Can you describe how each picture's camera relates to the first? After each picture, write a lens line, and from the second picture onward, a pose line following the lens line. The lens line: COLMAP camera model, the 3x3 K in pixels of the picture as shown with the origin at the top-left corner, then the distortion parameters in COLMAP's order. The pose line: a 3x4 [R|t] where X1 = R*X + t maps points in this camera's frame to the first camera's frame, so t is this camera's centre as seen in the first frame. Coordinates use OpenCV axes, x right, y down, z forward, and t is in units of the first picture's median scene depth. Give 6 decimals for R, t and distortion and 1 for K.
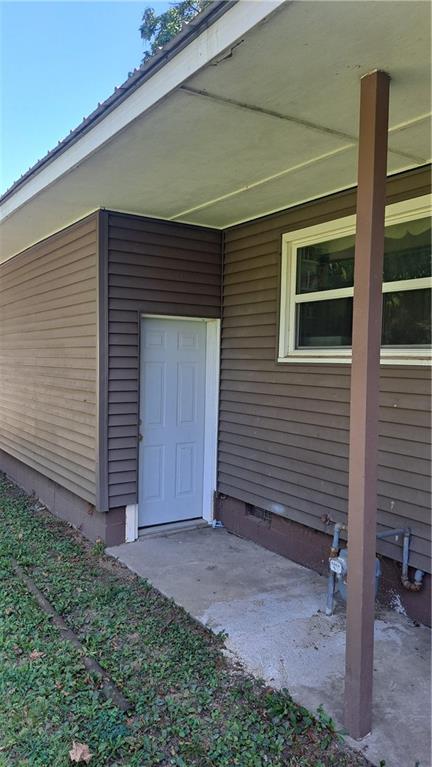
lens RADIAL K [[554.5, 0, 217.4], [0, 554.5, 379.4], [0, 0, 1]] dist [-0.000488, -0.004798]
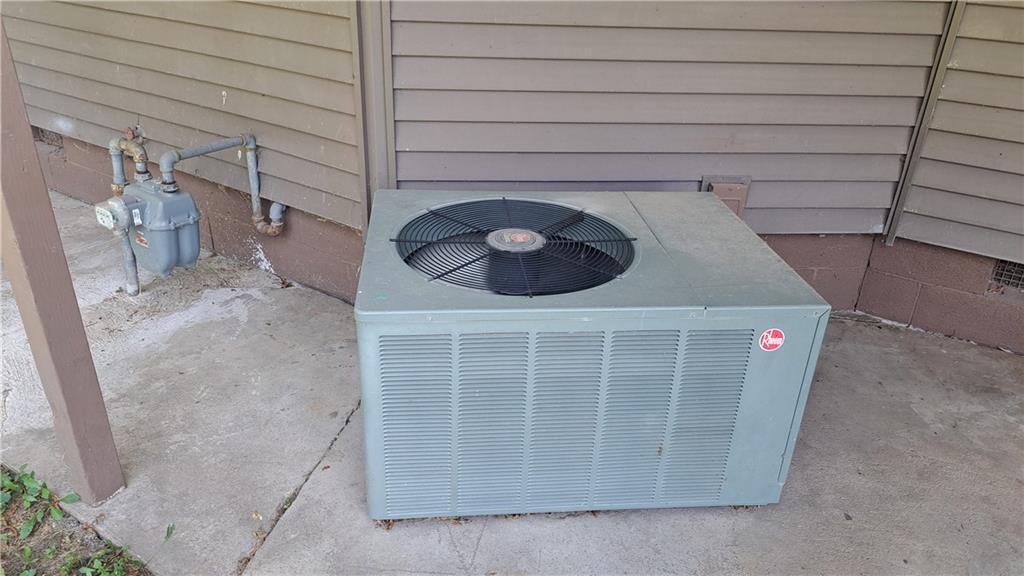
lens RADIAL K [[740.3, 0, 512.0], [0, 740.3, 288.0], [0, 0, 1]] dist [-0.000488, -0.004798]
pose [[0.911047, -0.171524, 0.374930, 0.275532], [-0.007245, 0.902557, 0.430509, 0.077587], [-0.412238, -0.394931, 0.821030, 0.192088]]
